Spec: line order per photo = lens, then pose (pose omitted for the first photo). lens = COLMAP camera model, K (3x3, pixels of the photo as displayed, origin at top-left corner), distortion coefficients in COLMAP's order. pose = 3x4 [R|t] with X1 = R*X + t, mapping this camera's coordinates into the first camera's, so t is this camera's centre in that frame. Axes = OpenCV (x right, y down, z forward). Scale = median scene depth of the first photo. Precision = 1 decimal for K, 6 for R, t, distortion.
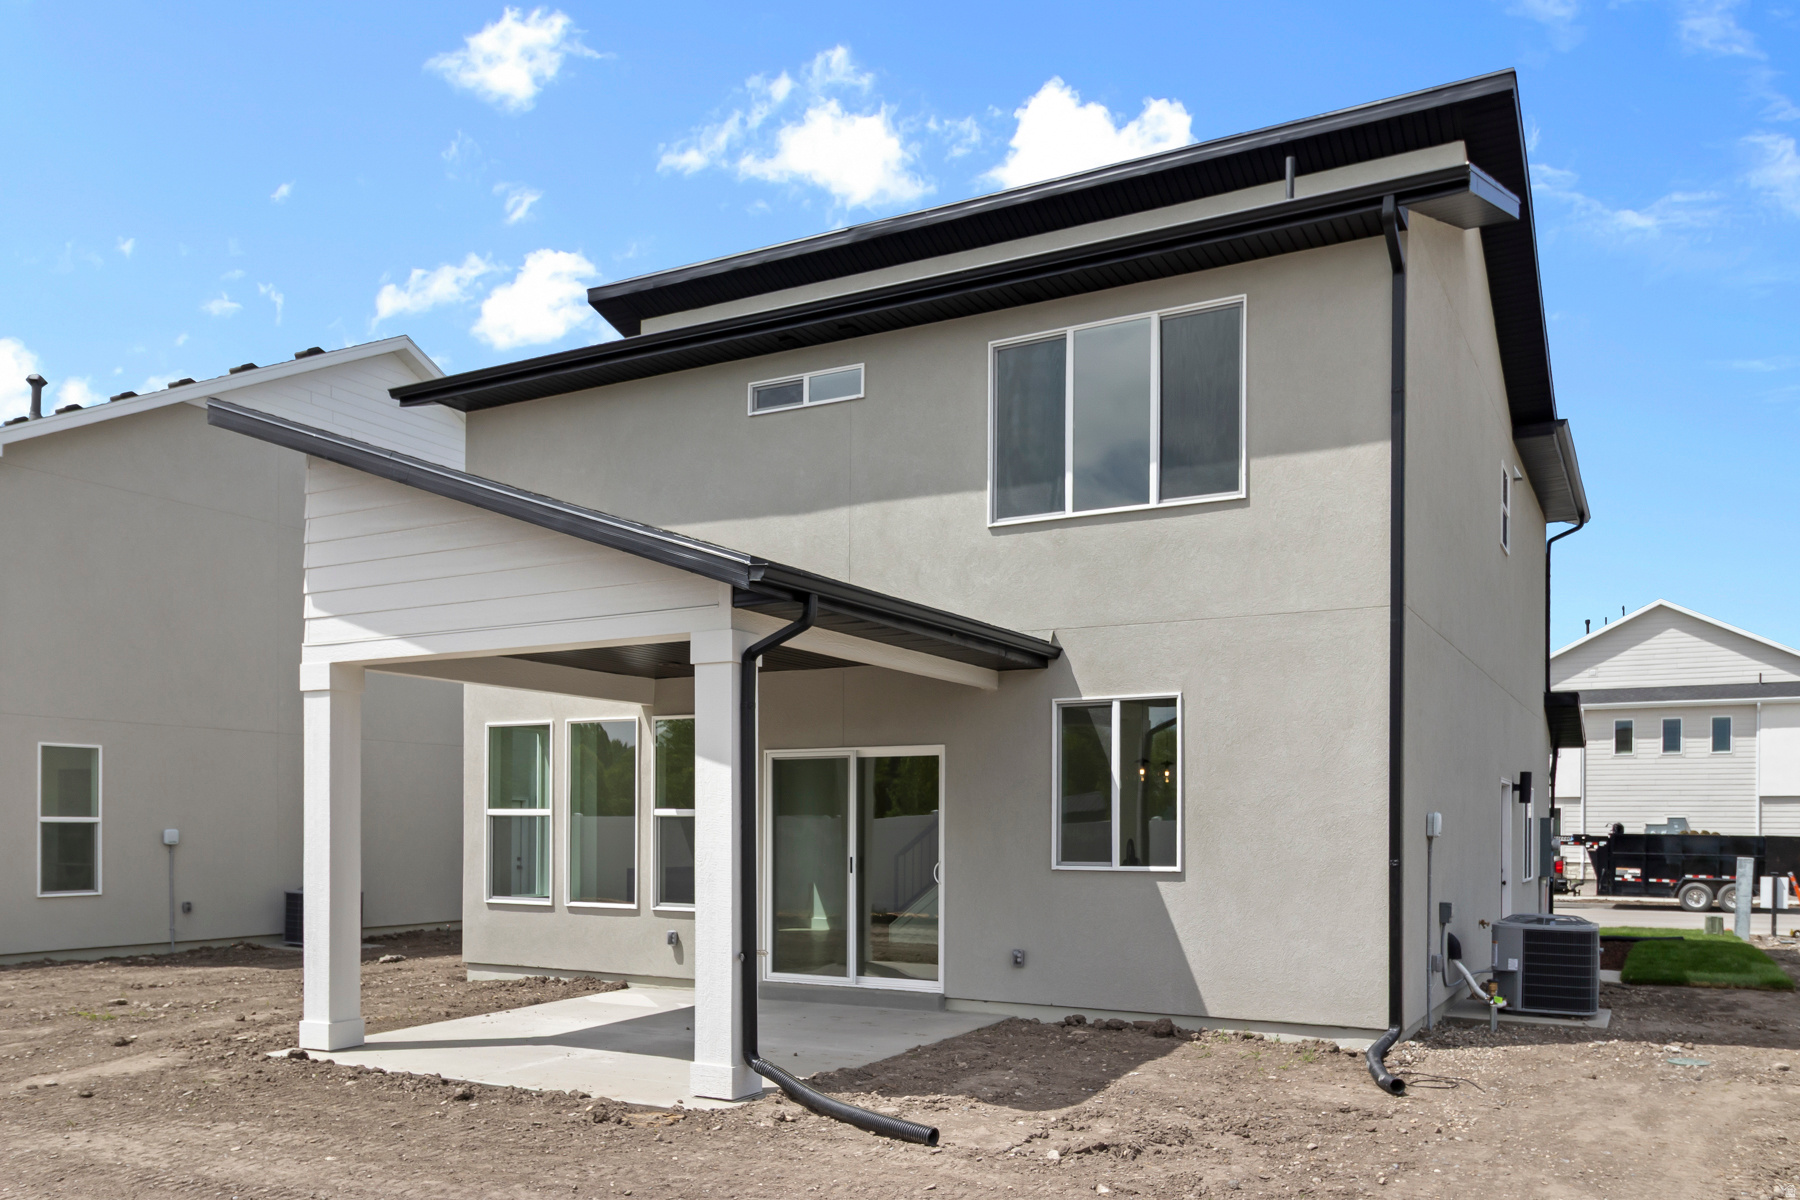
lens RADIAL K [[1301.0, 0, 900.0], [0, 1301.0, 600.0], [0, 0, 1]] dist [0.003280, 0.000353]
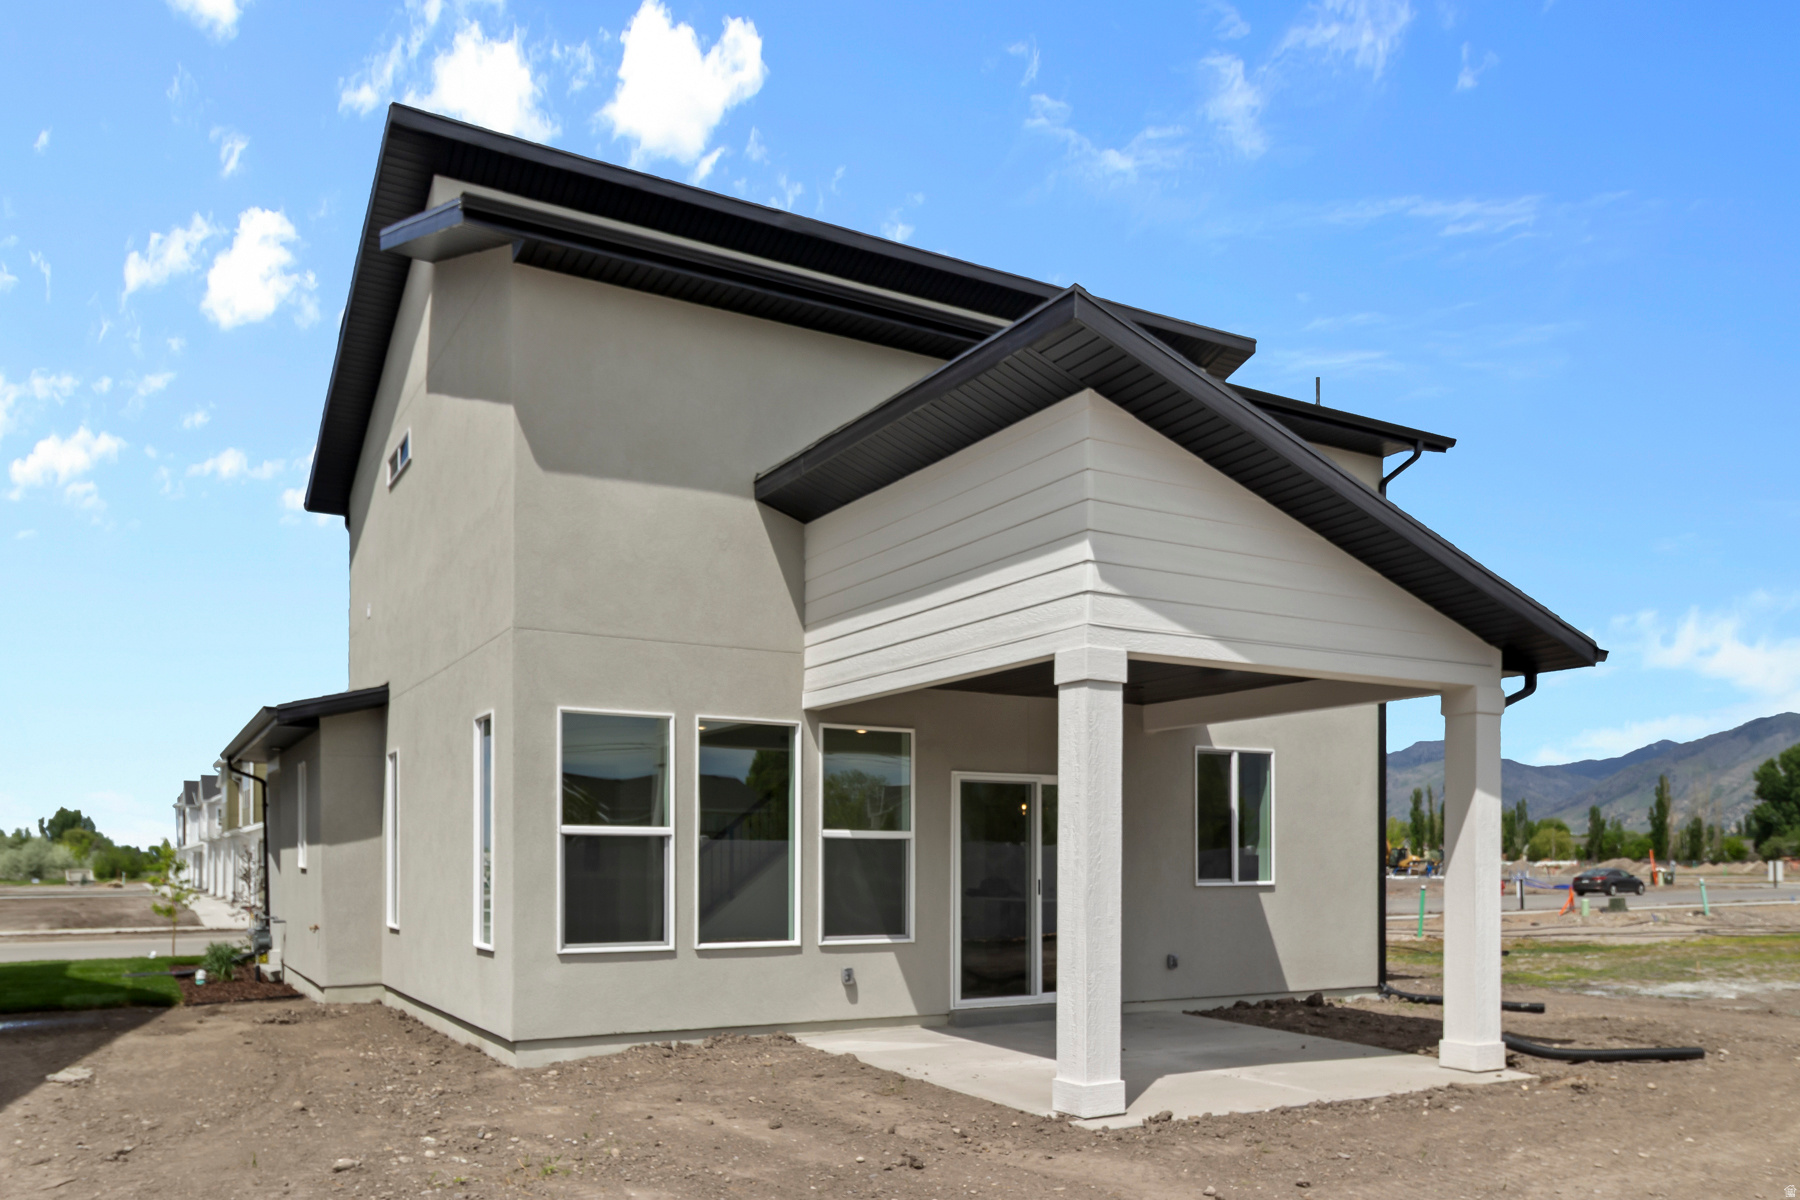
lens RADIAL K [[1302.6, 0, 900.0], [0, 1302.6, 644.9], [0, 0, 1]] dist [0.007102, 0.000218]
pose [[0.523631, 0.137494, 0.840777, -1.067664], [-0.145161, 0.986859, -0.070977, 0.108391], [-0.839487, -0.084883, 0.536709, 0.581567]]
